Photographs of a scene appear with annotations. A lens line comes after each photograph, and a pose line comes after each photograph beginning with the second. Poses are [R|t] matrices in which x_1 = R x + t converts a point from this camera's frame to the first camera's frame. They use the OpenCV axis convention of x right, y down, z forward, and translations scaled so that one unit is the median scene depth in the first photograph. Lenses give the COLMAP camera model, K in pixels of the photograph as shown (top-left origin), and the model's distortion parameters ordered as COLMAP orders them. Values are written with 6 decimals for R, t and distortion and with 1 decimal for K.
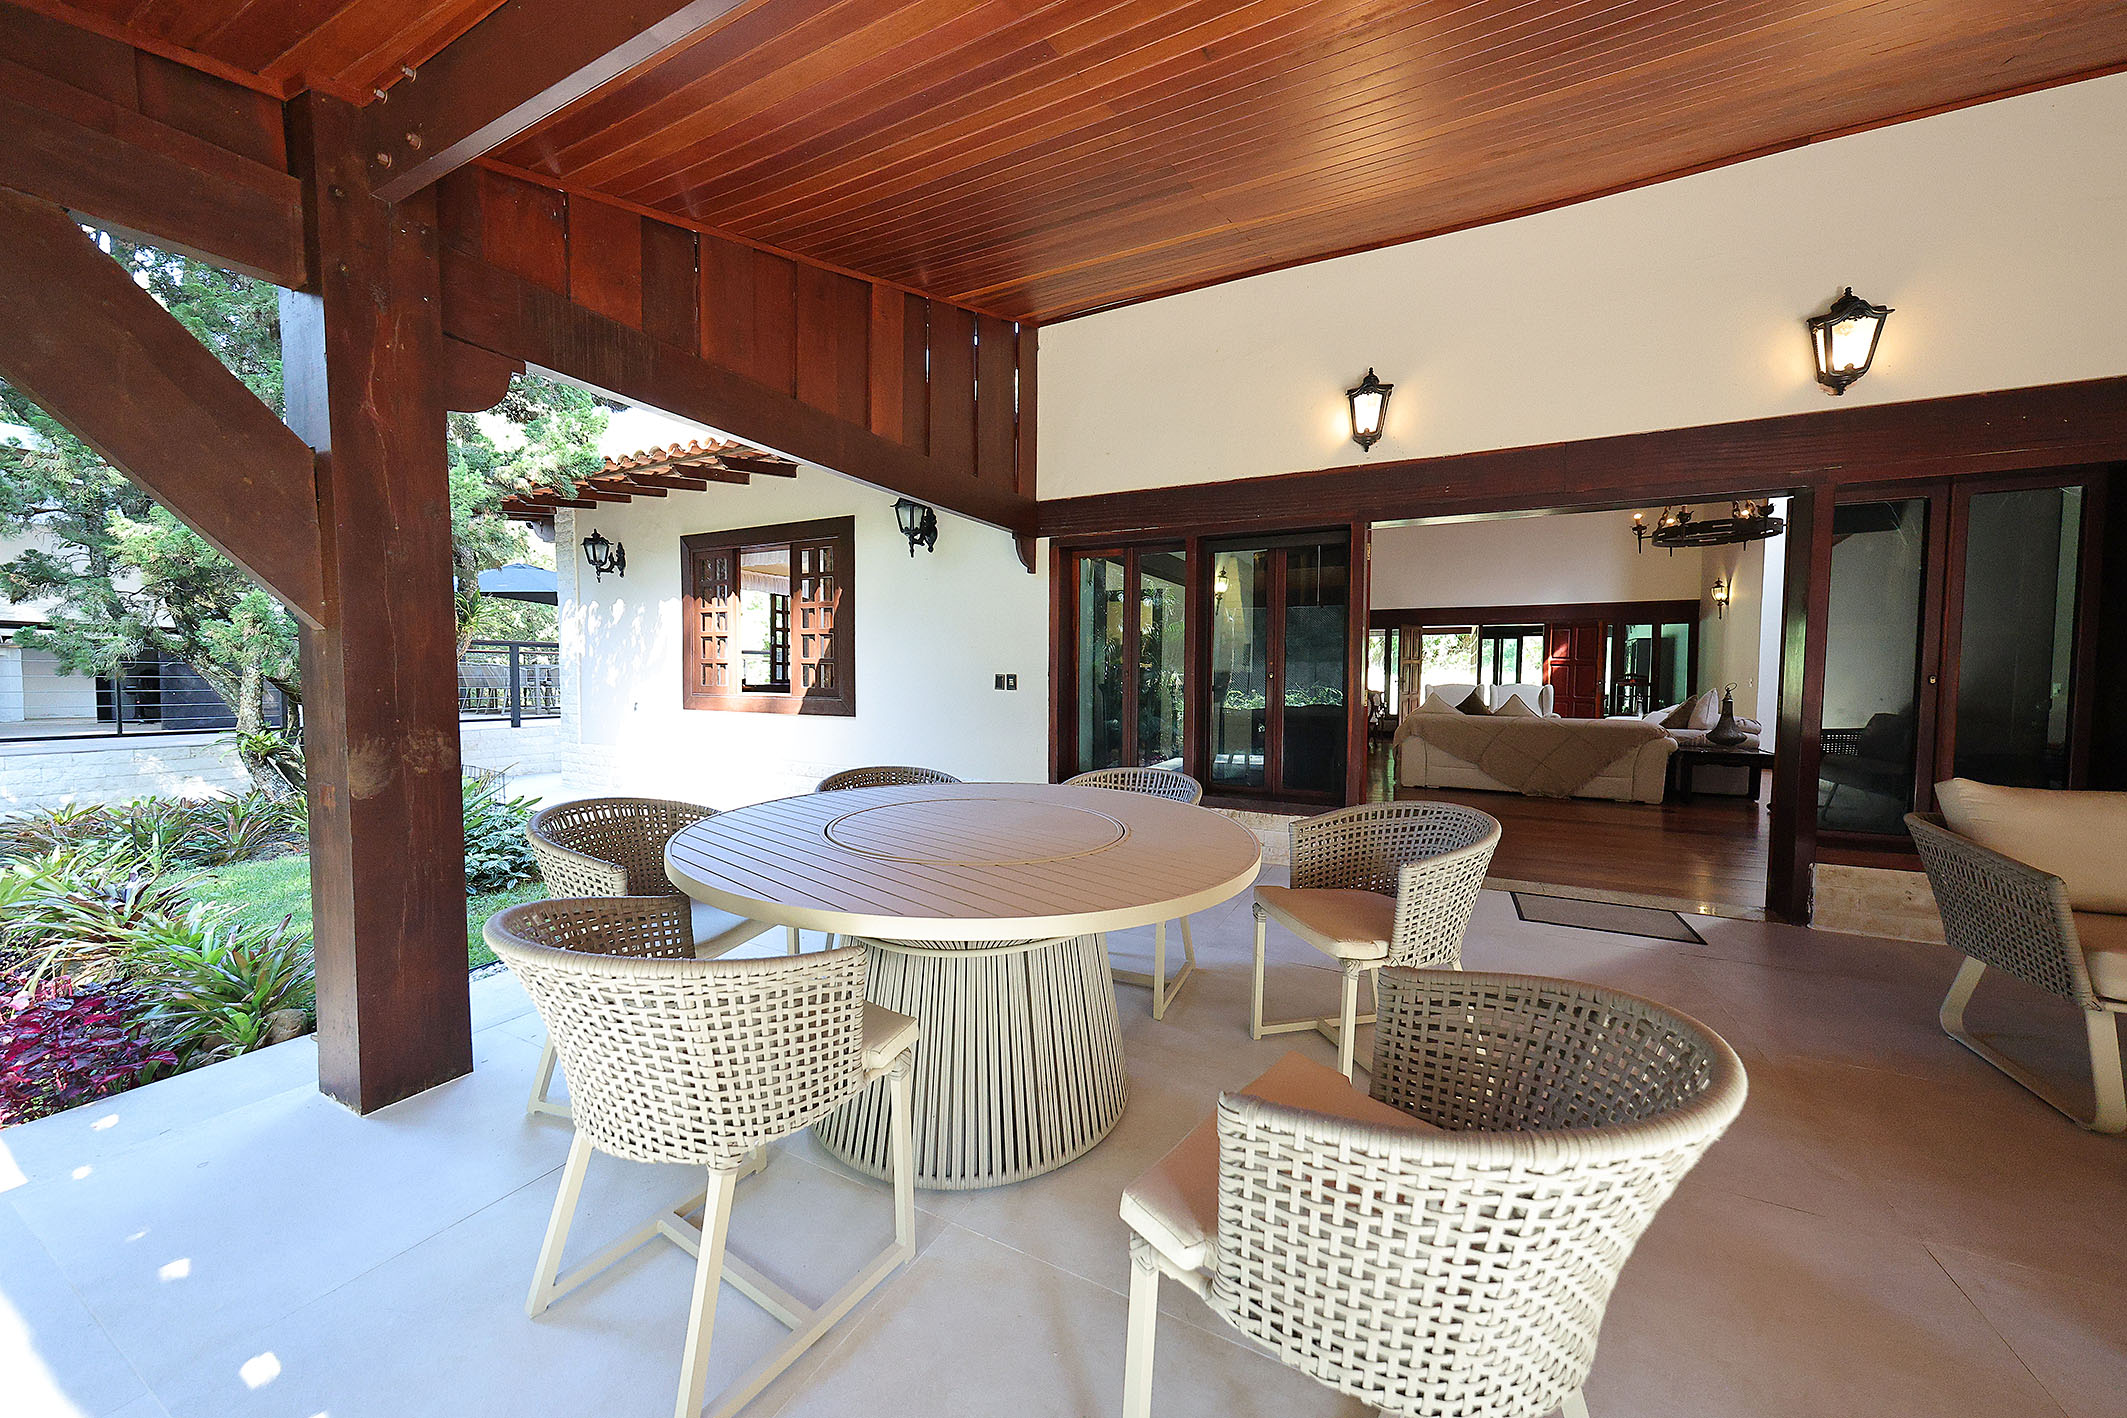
lens RADIAL K [[728.3, 0, 1055.6], [0, 728.3, 703.7], [0, 0, 1]] dist [0.014274, -0.000190]
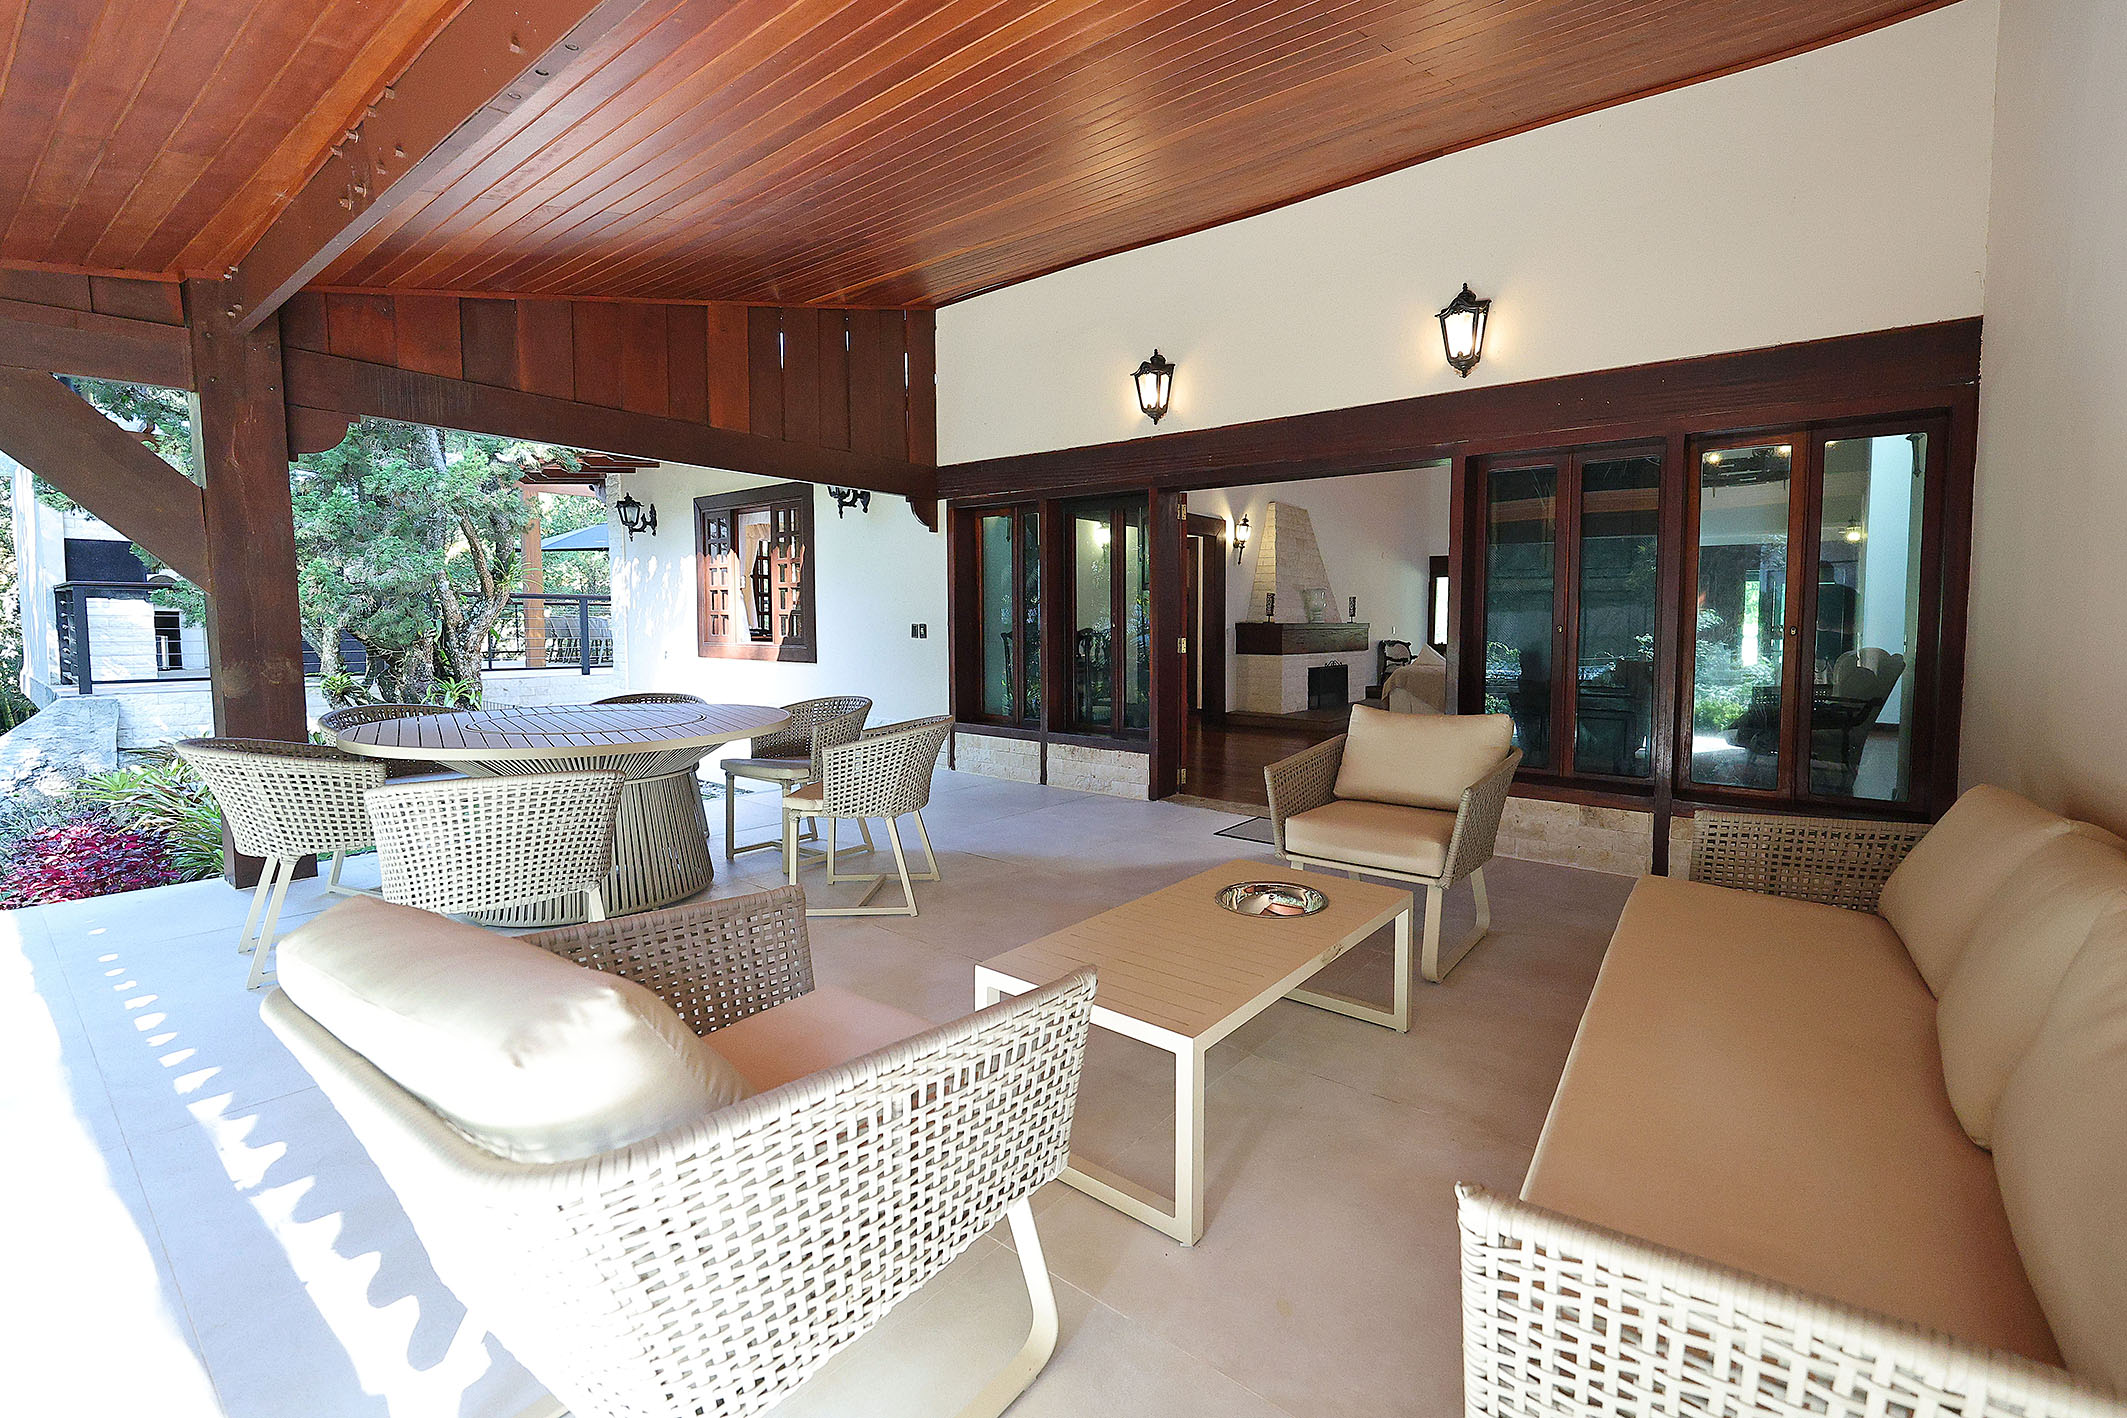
lens RADIAL K [[773.5, 0, 1063.4], [0, 773.5, 667.2], [0, 0, 1]] dist [0.020536, -0.000077]
pose [[0.992117, 0.003964, -0.125256, 0.289085], [-0.002196, 0.999896, 0.014254, 0.007854], [0.125299, -0.013866, 0.992022, -0.134155]]
